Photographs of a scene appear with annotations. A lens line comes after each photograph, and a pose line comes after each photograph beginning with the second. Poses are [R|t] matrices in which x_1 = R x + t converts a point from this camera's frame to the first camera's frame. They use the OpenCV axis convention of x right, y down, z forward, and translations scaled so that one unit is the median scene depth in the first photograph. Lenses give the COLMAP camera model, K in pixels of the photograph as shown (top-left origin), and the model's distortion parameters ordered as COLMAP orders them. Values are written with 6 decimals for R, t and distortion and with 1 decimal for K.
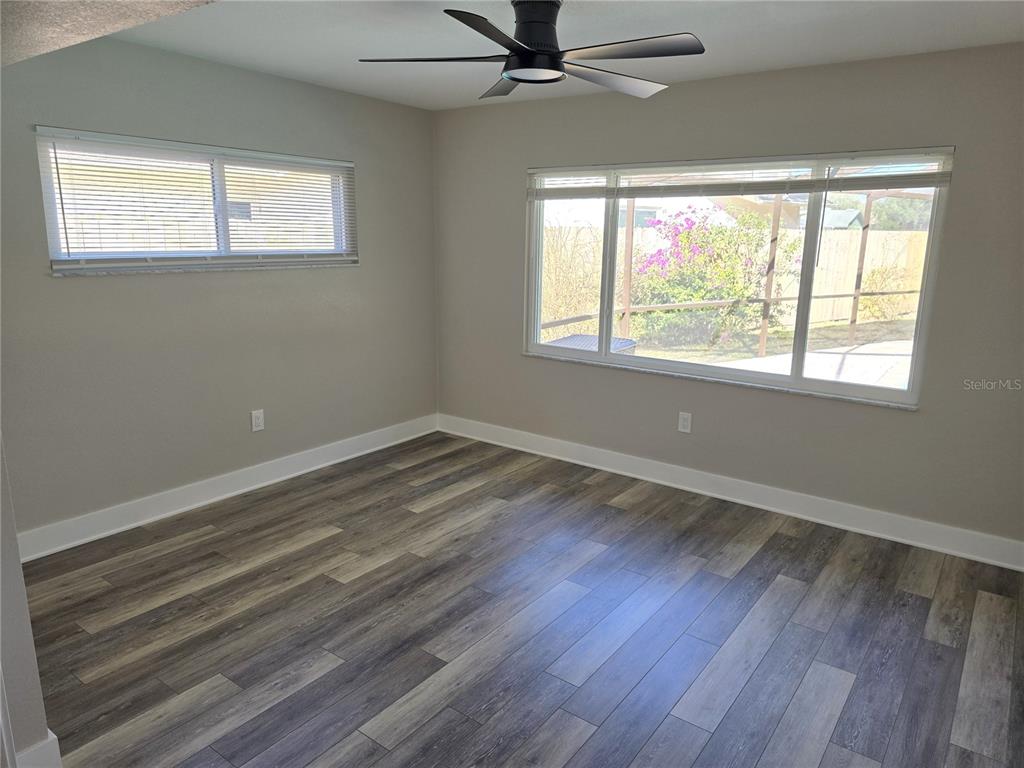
lens RADIAL K [[690.7, 0, 512.9], [0, 690.7, 380.0], [0, 0, 1]] dist [0.033154, -0.020927]
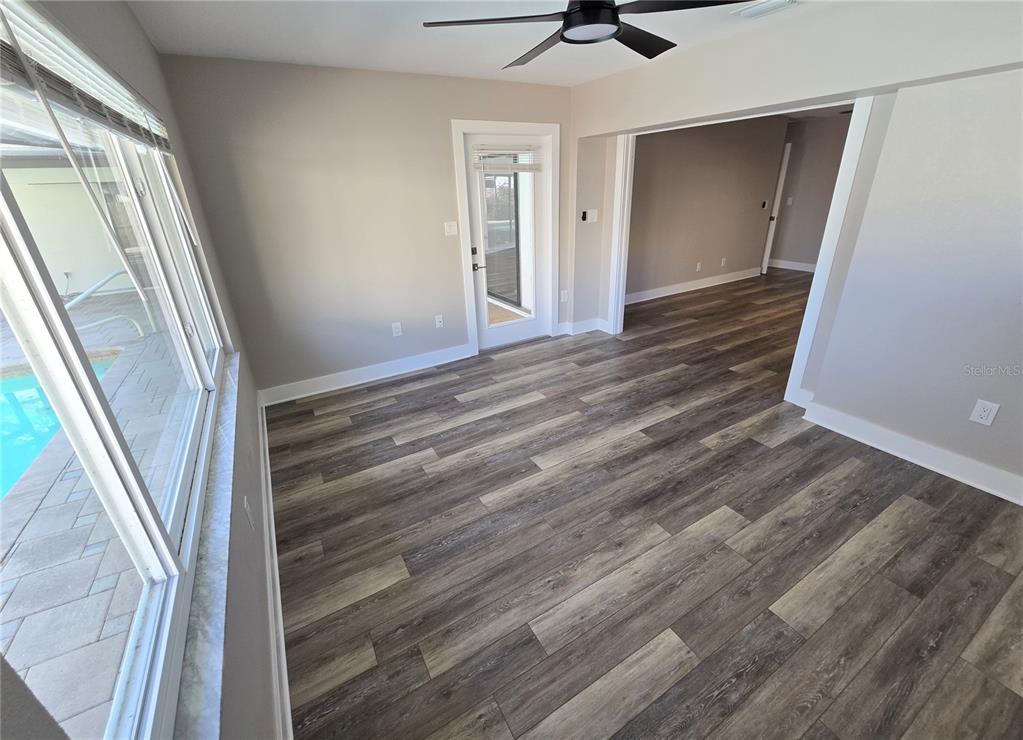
lens RADIAL K [[416.8, 0, 509.7], [0, 416.8, 373.5], [0, 0, 1]] dist [-0.001763, -0.000448]
pose [[-0.918205, -0.148589, 0.367179, -0.128919], [0.103048, 0.805449, 0.583638, -0.325166], [-0.382466, 0.573736, -0.724256, 1.471159]]
